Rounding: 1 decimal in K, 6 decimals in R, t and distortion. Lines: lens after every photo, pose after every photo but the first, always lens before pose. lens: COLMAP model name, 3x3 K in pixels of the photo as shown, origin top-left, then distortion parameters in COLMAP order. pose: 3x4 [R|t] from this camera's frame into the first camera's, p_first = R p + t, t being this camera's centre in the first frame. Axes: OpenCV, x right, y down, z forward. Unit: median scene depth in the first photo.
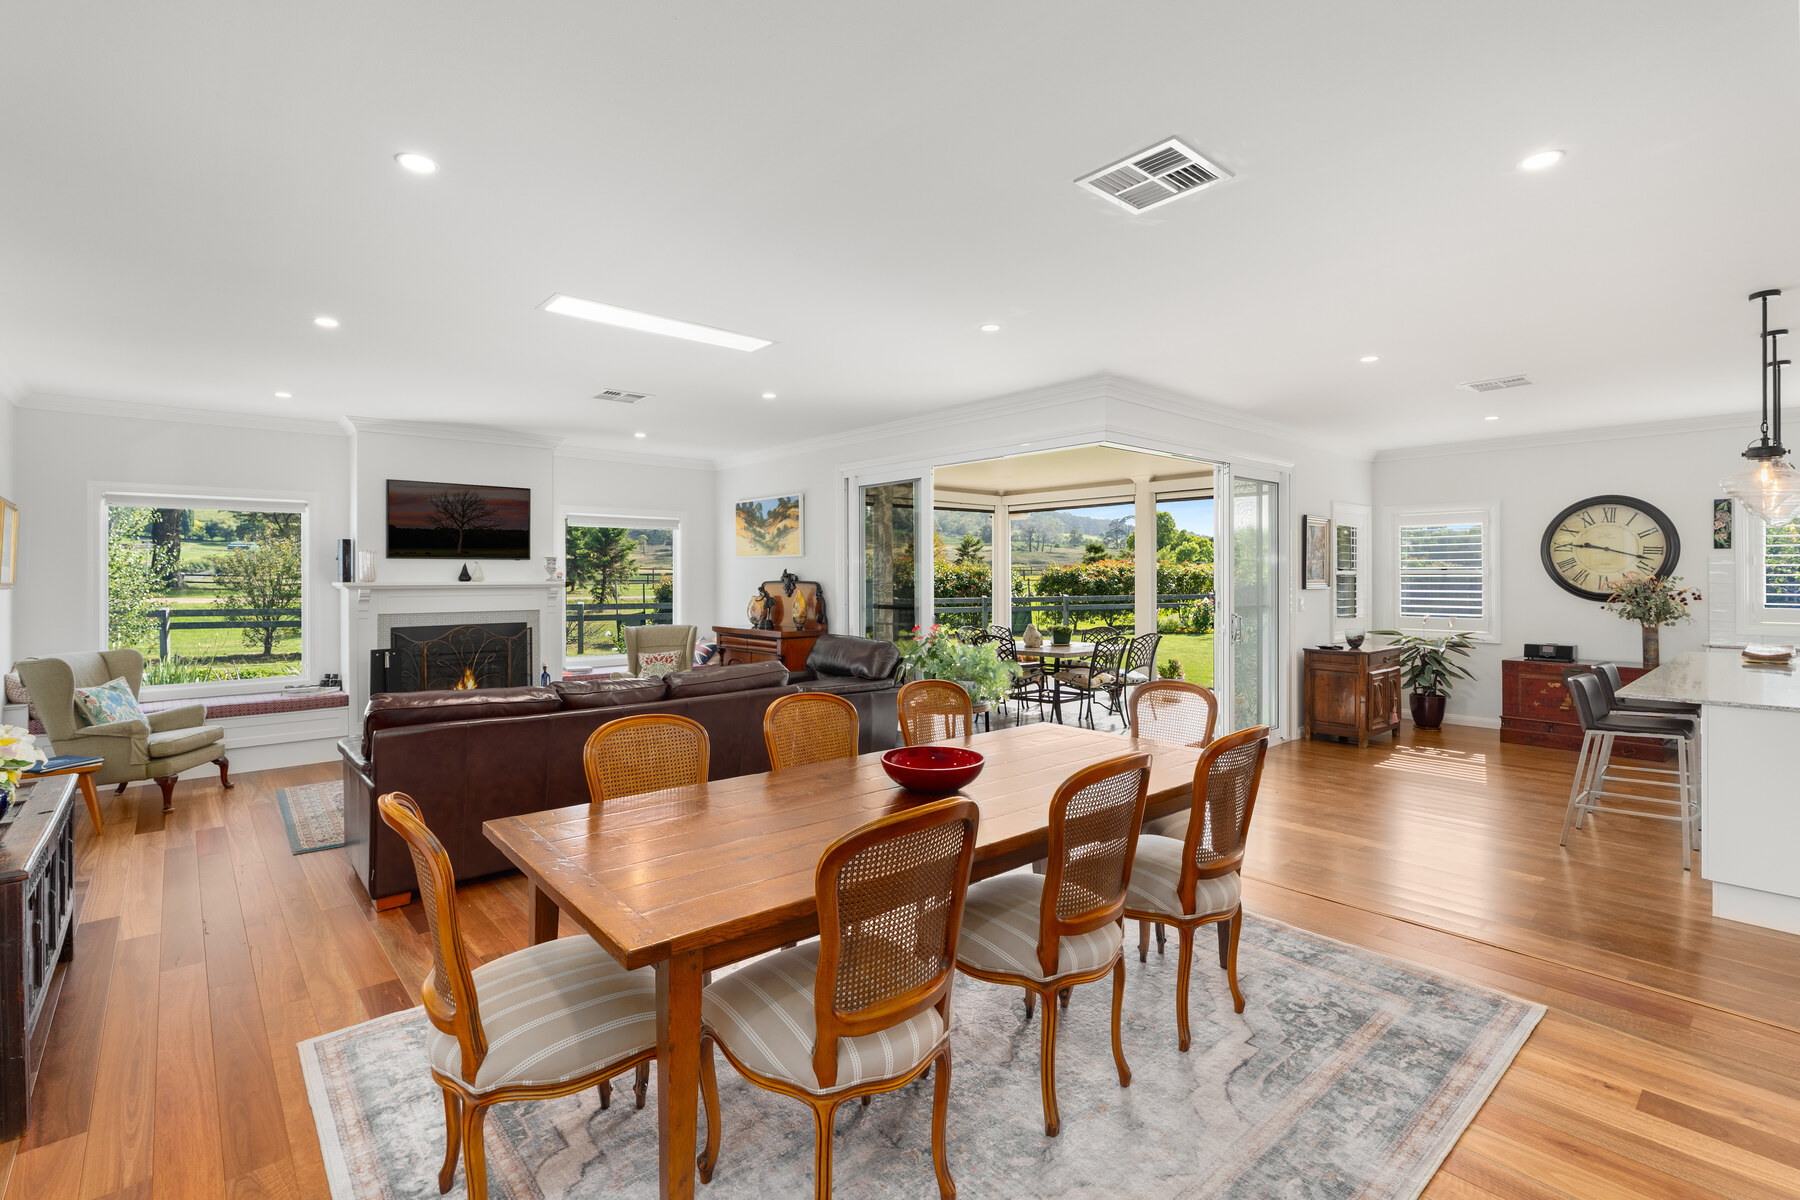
lens RADIAL K [[823.0, 0, 890.2], [0, 823.0, 597.0], [0, 0, 1]] dist [0.003857, 0.000750]
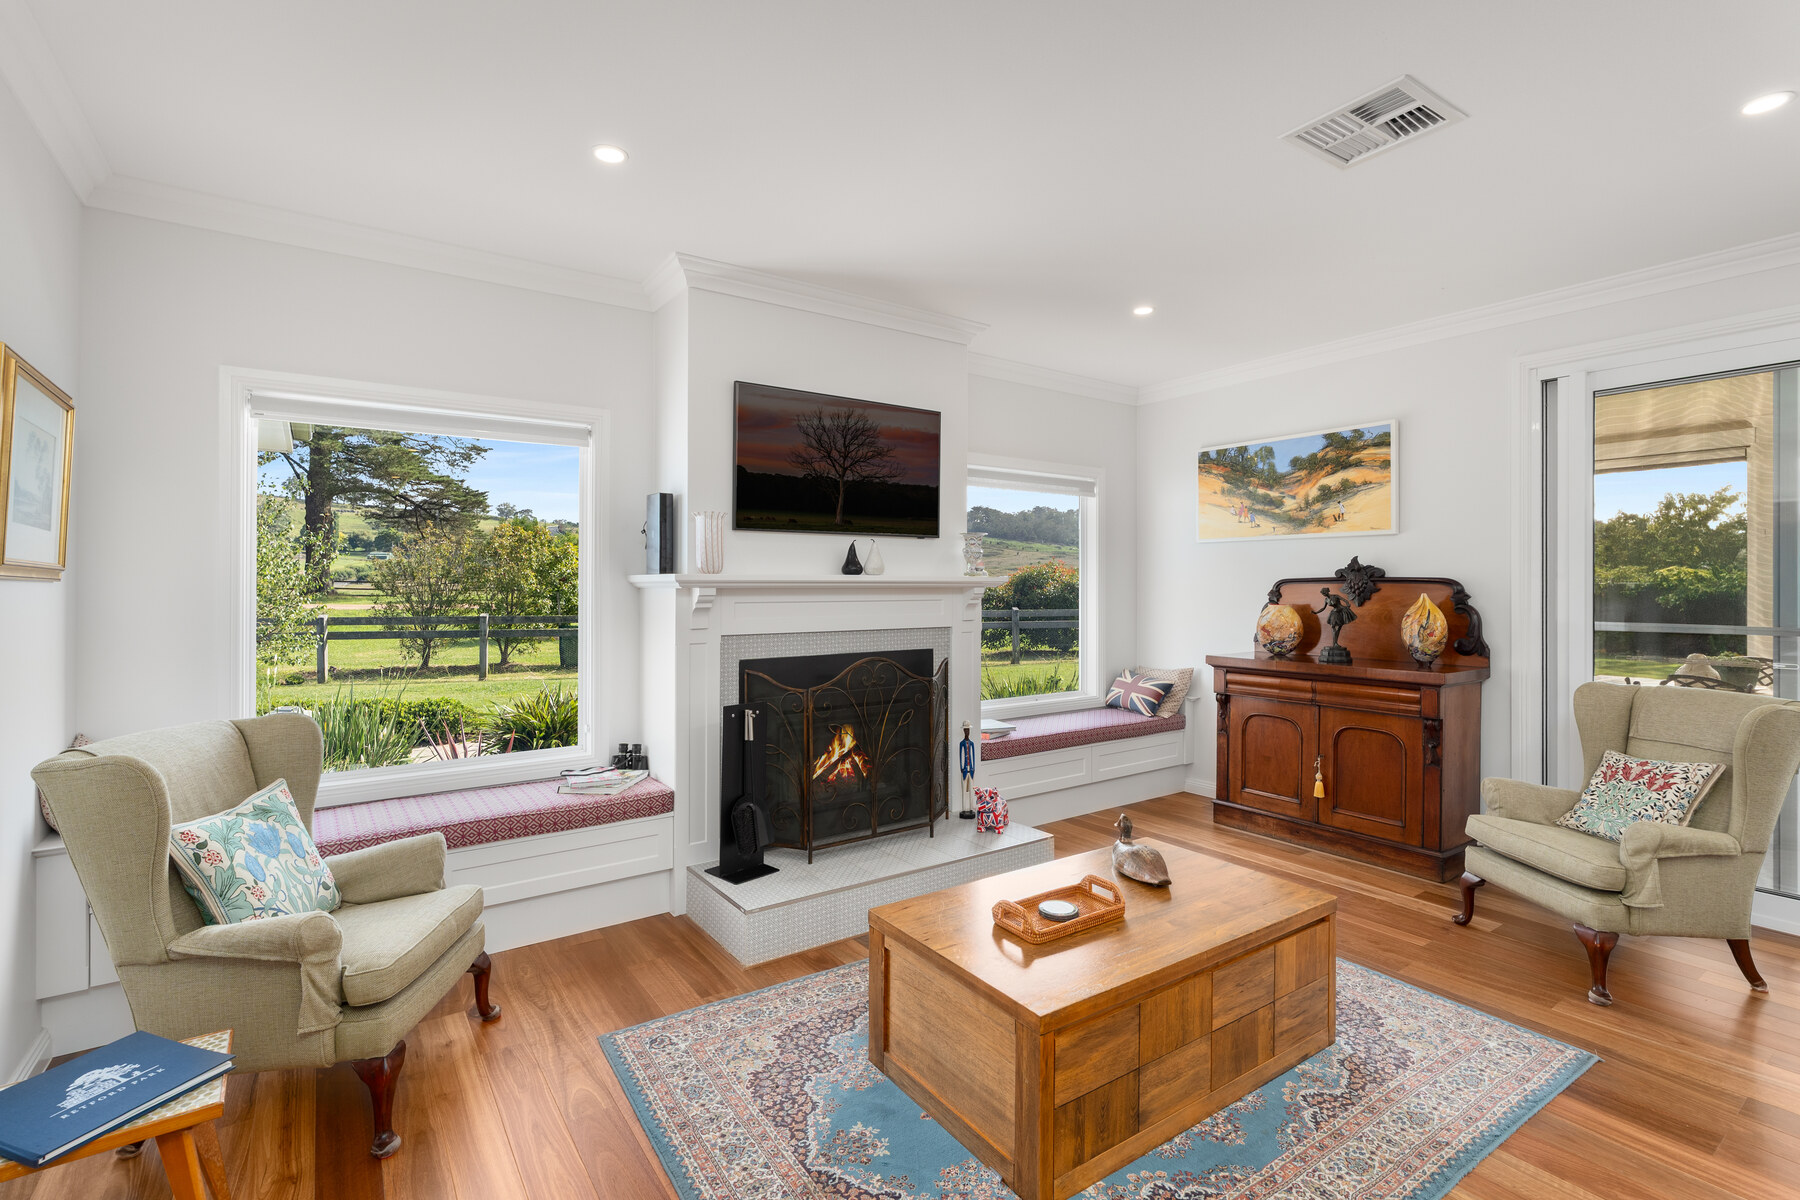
lens RADIAL K [[829.1, 0, 900.0], [0, 829.1, 600.0], [0, 0, 1]] dist [-0.004247, 0.000229]
pose [[0.994555, 0.003873, -0.104137, -0.375840], [-0.004621, 0.999965, -0.006950, 0.001079], [0.104106, 0.007394, 0.994539, 0.402792]]
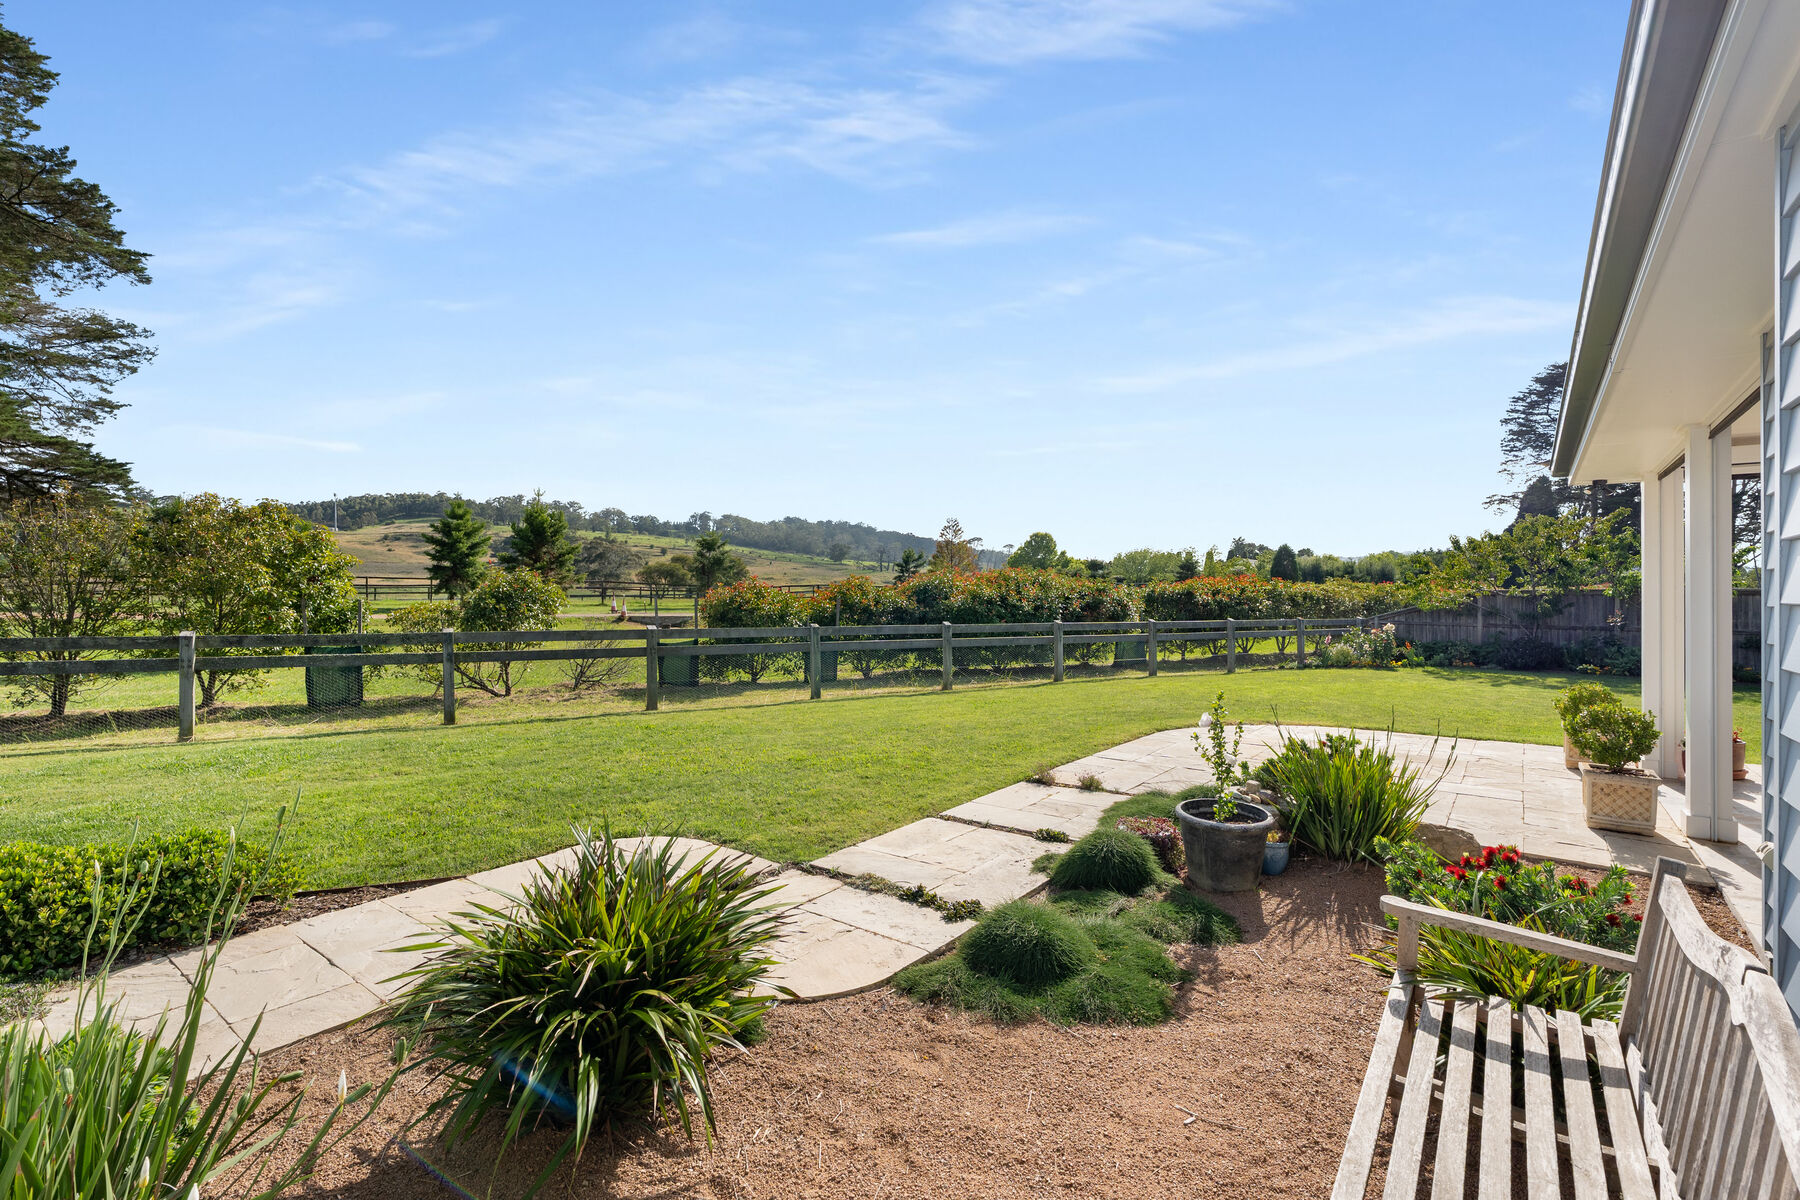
lens RADIAL K [[823.0, 0, 890.2], [0, 823.0, 597.0], [0, 0, 1]] dist [0.003857, 0.000750]
pose [[0.980923, 0.013332, 0.193937, -0.808391], [-0.008856, 0.999674, -0.023930, -0.005887], [-0.194193, 0.021756, 0.980722, 0.882925]]
